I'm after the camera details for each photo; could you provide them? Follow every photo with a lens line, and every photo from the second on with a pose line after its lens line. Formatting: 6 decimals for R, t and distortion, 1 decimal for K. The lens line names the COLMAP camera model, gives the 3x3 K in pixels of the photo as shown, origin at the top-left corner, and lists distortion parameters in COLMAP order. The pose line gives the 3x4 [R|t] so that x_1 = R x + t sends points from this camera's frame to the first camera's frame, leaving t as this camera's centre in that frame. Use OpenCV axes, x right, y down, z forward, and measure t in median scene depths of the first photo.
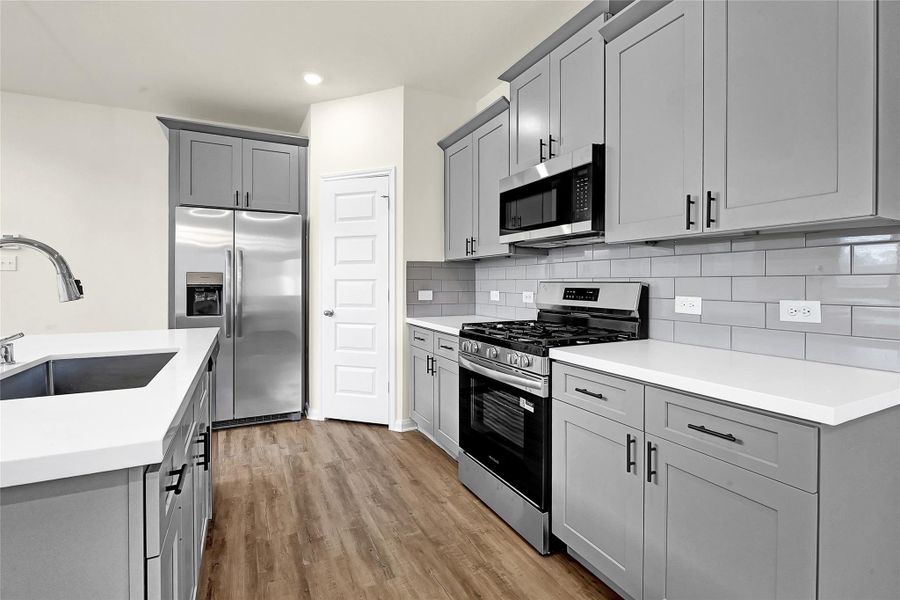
lens RADIAL K [[414.6, 0, 449.1], [0, 414.6, 293.1], [0, 0, 1]] dist [0.000167, -0.000029]
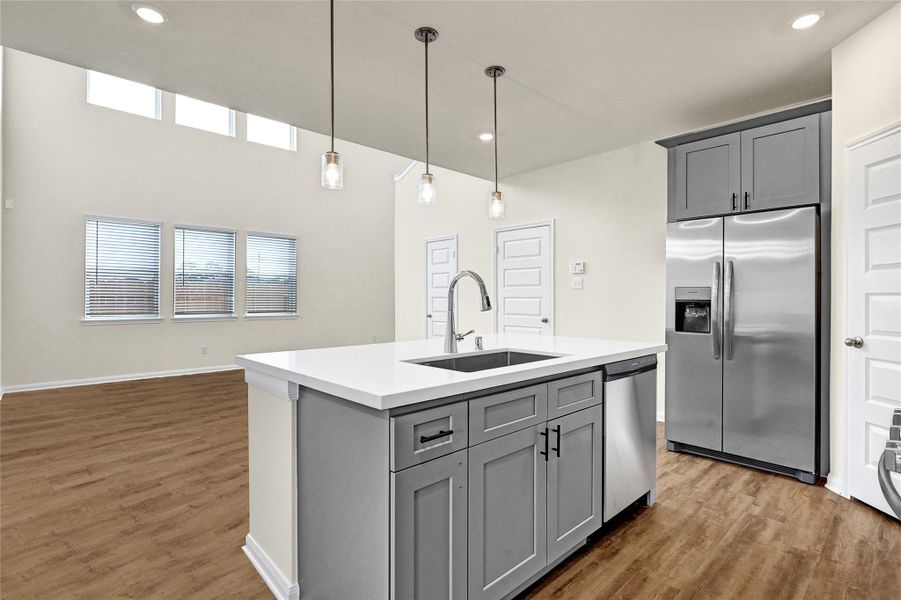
lens RADIAL K [[449.8, 0, 450.5], [0, 449.8, 300.0], [0, 0, 1]] dist [0.000708, 0.000242]
pose [[0.300626, 0.006390, -0.953721, 0.228481], [-0.023421, 0.999725, -0.000684, -0.006057], [0.953455, 0.022543, 0.300693, 0.155149]]
